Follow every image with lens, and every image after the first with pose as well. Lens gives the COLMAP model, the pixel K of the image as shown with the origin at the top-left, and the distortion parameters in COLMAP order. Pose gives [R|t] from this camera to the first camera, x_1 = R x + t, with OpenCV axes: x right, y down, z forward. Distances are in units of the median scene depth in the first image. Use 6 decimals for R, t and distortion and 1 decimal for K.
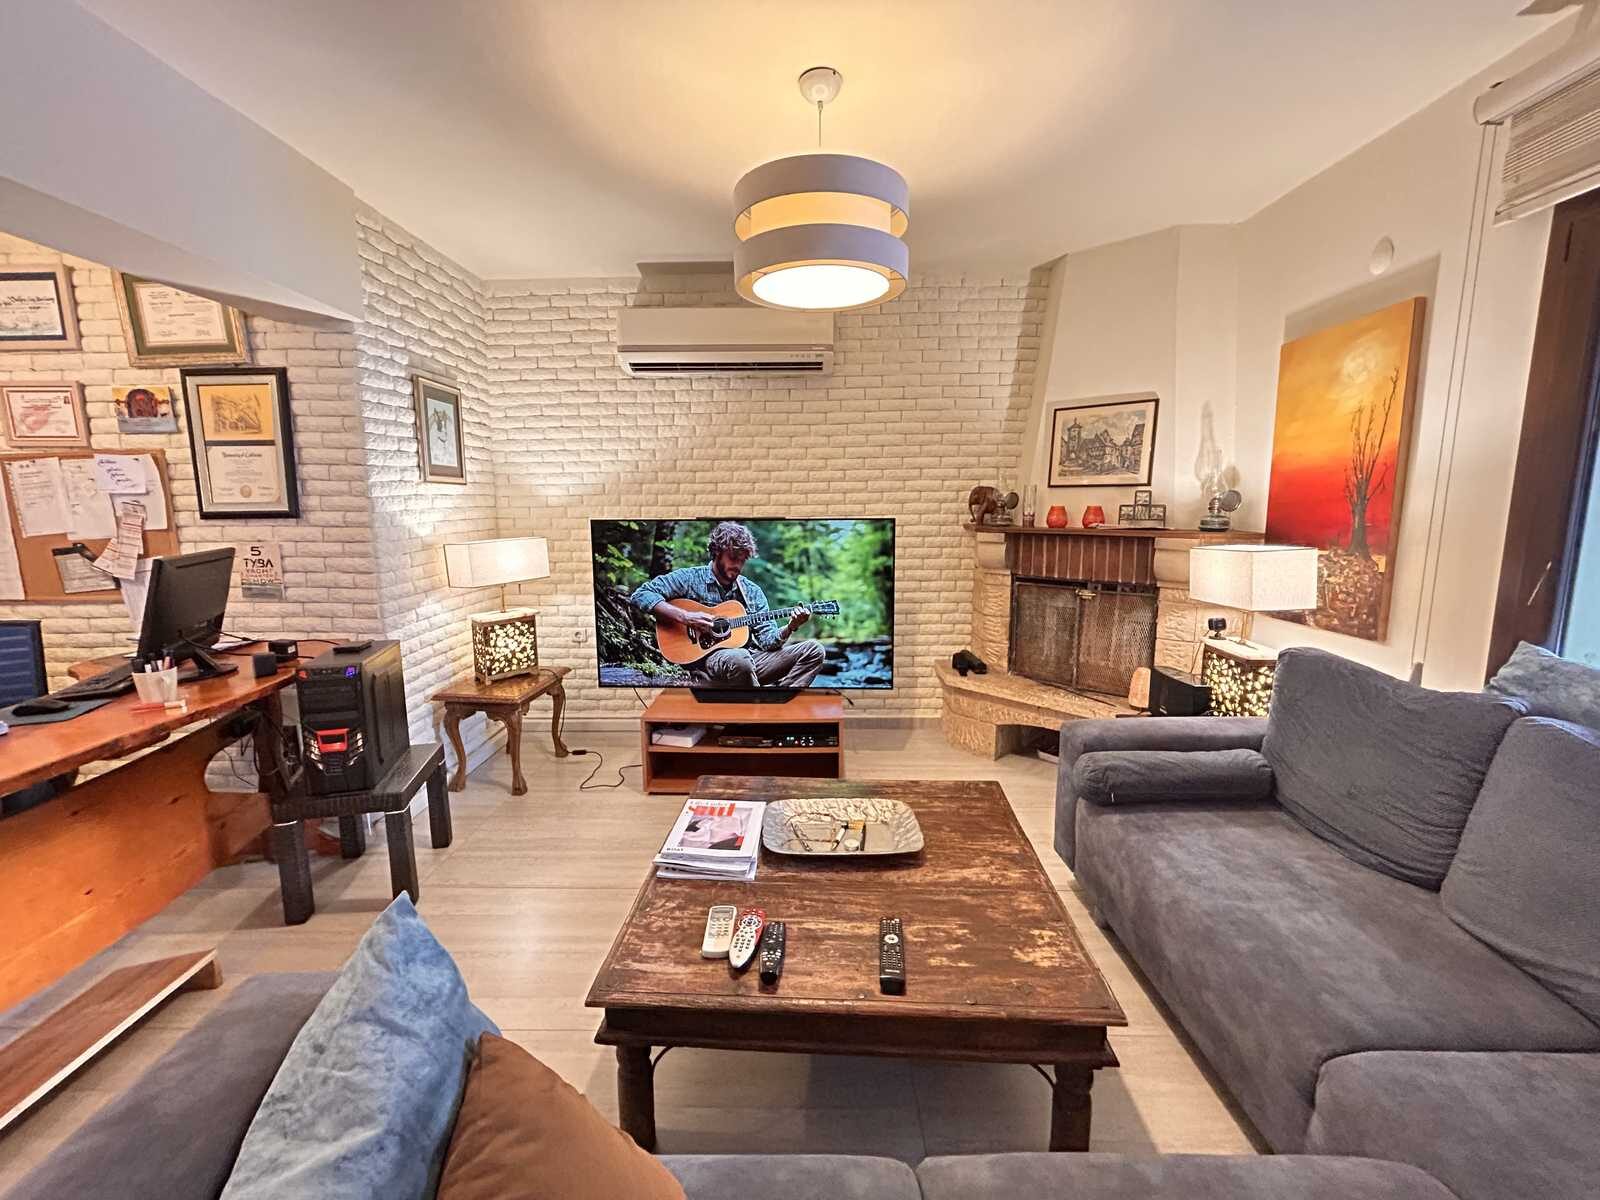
lens RADIAL K [[652.3, 0, 798.0], [0, 652.3, 592.1], [0, 0, 1]] dist [0.001050, -0.000152]
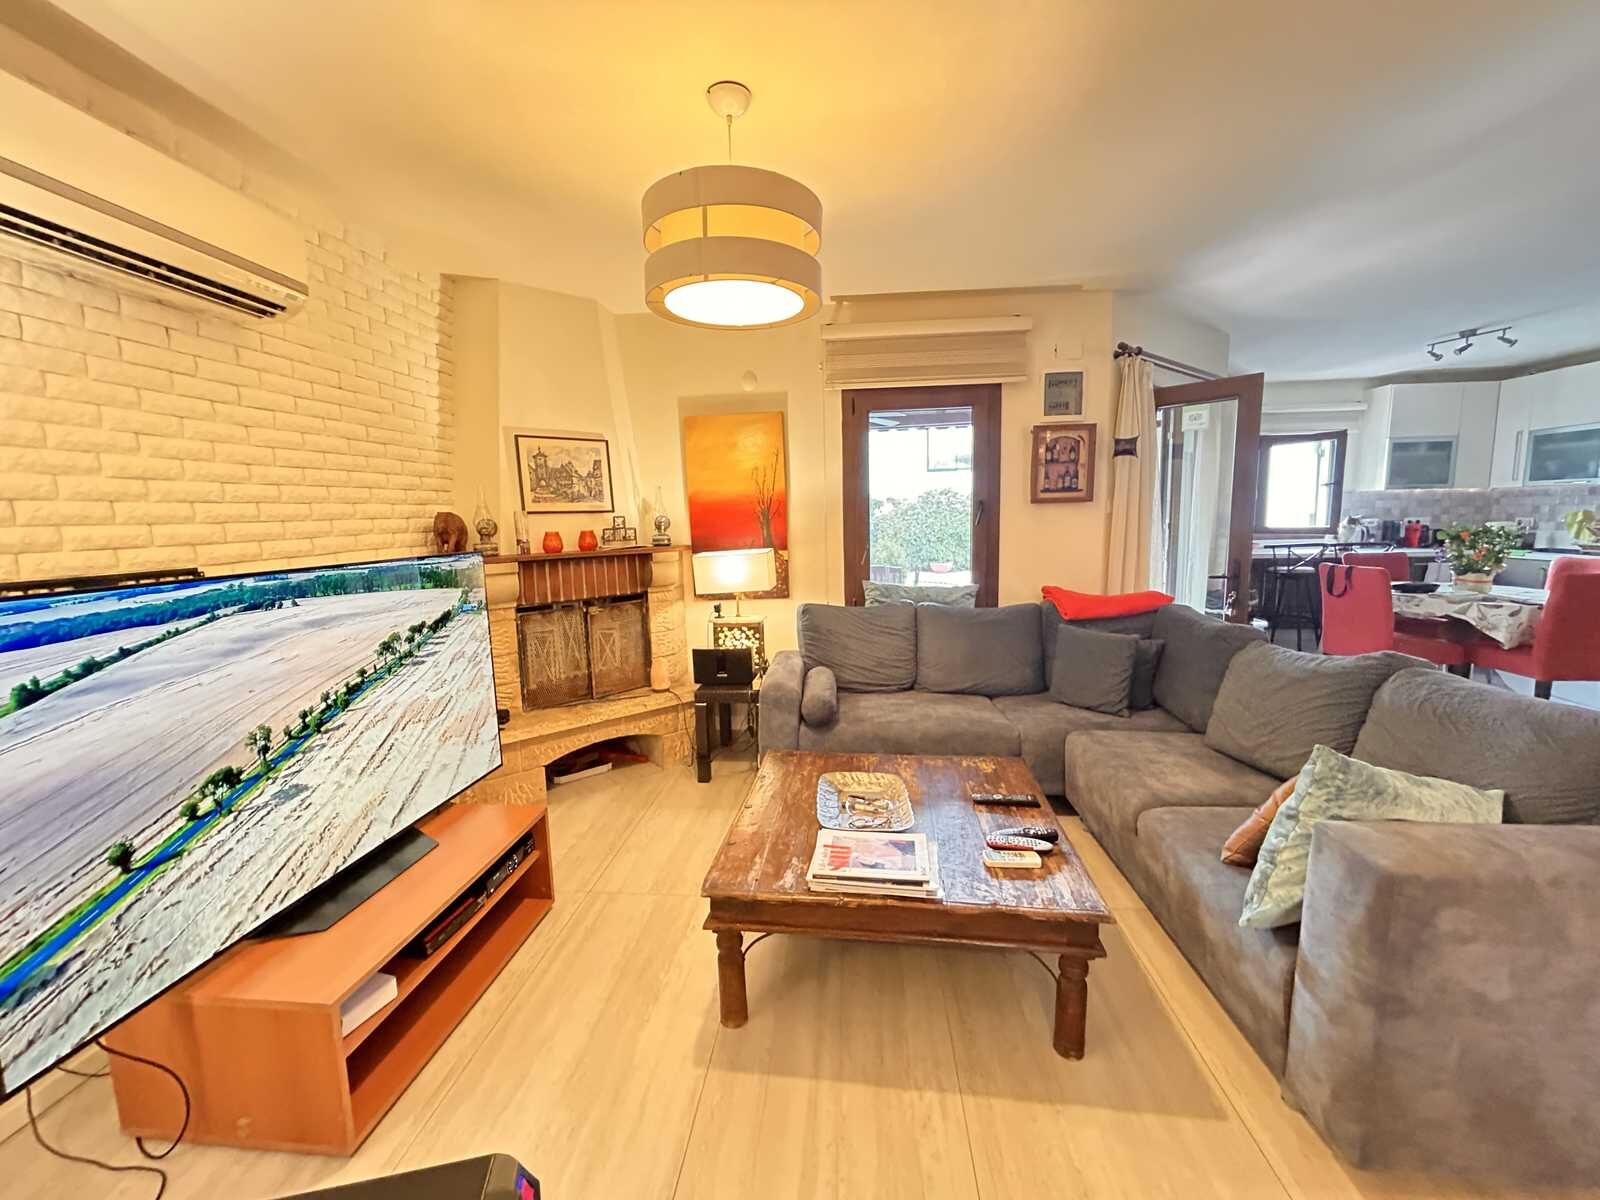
lens RADIAL K [[648.3, 0, 796.5], [0, 648.3, 594.0], [0, 0, 1]] dist [-0.000170, 0.000090]
pose [[0.072225, -0.116450, 0.990567, -0.689184], [0.165404, 0.980807, 0.103242, -0.090592], [-0.983578, 0.156387, 0.090100, 0.637929]]
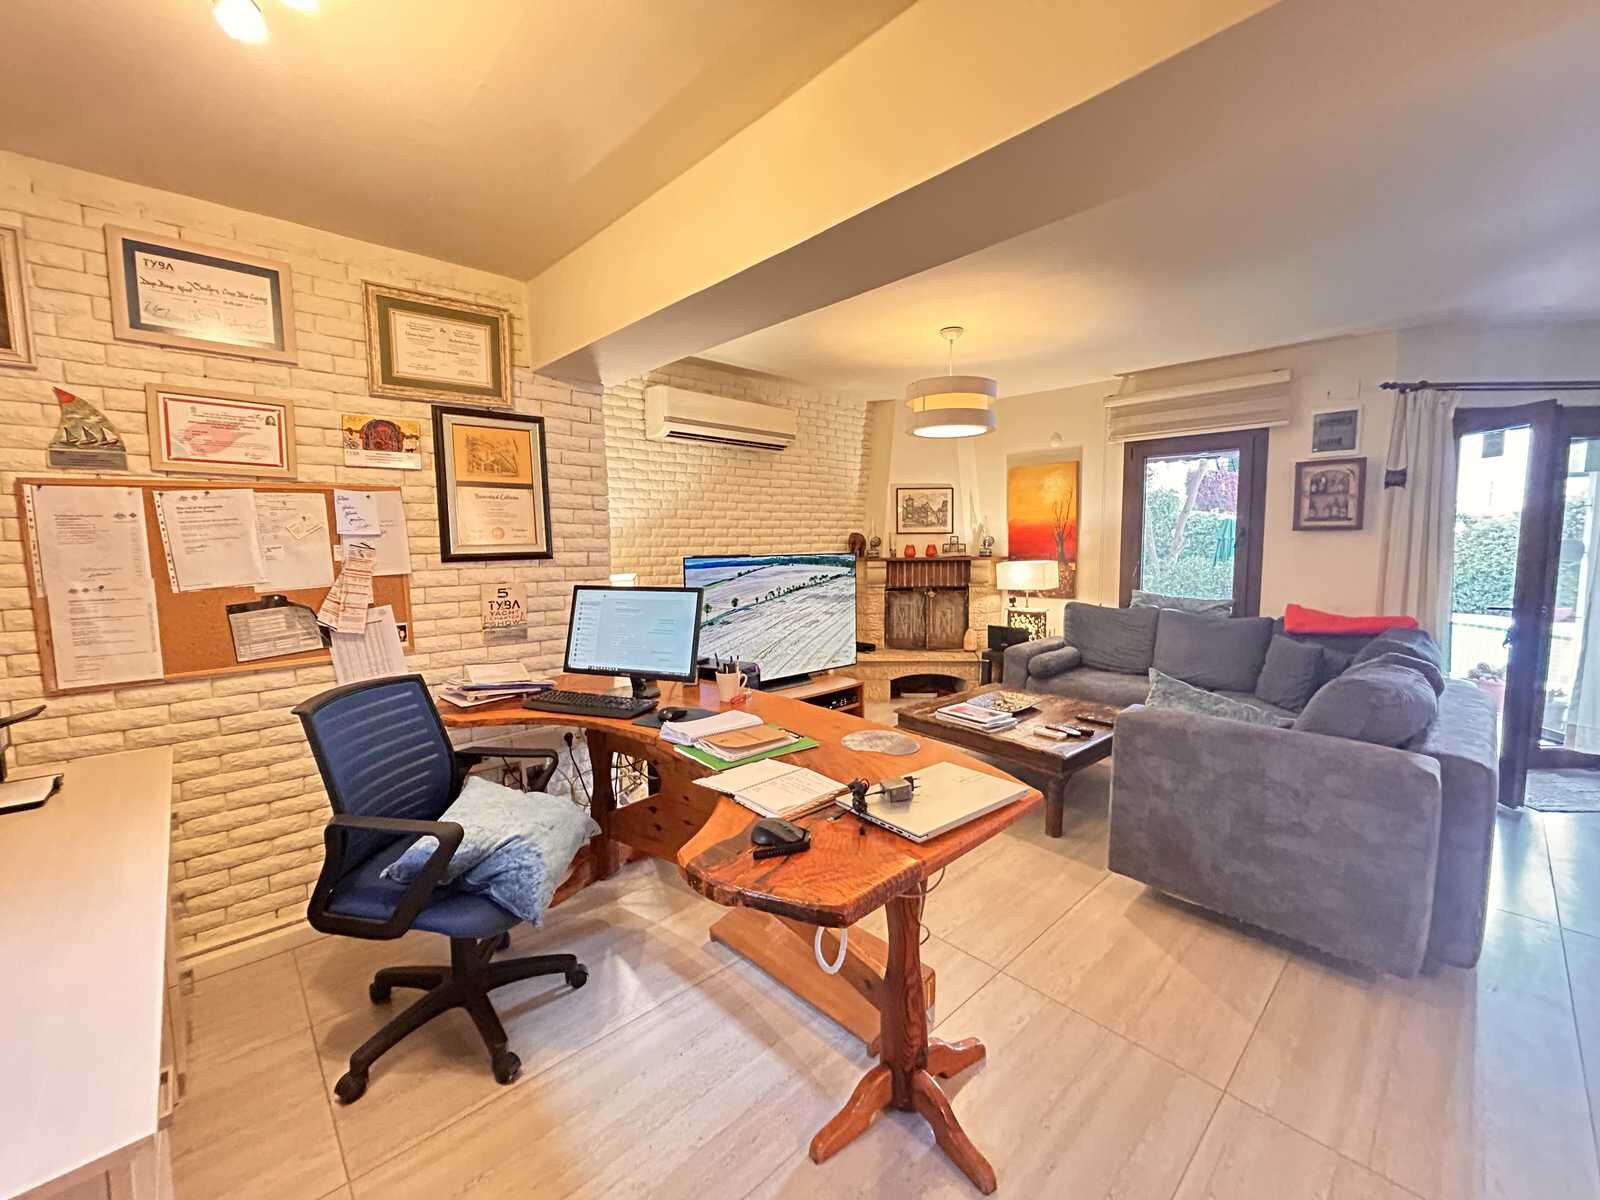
lens RADIAL K [[648.3, 0, 796.5], [0, 648.3, 594.0], [0, 0, 1]] dist [-0.000170, 0.000090]
pose [[0.719898, -0.057669, 0.691680, -1.171402], [0.100810, 0.994663, -0.021992, 0.005408], [-0.686720, 0.085560, 0.721869, -0.017726]]
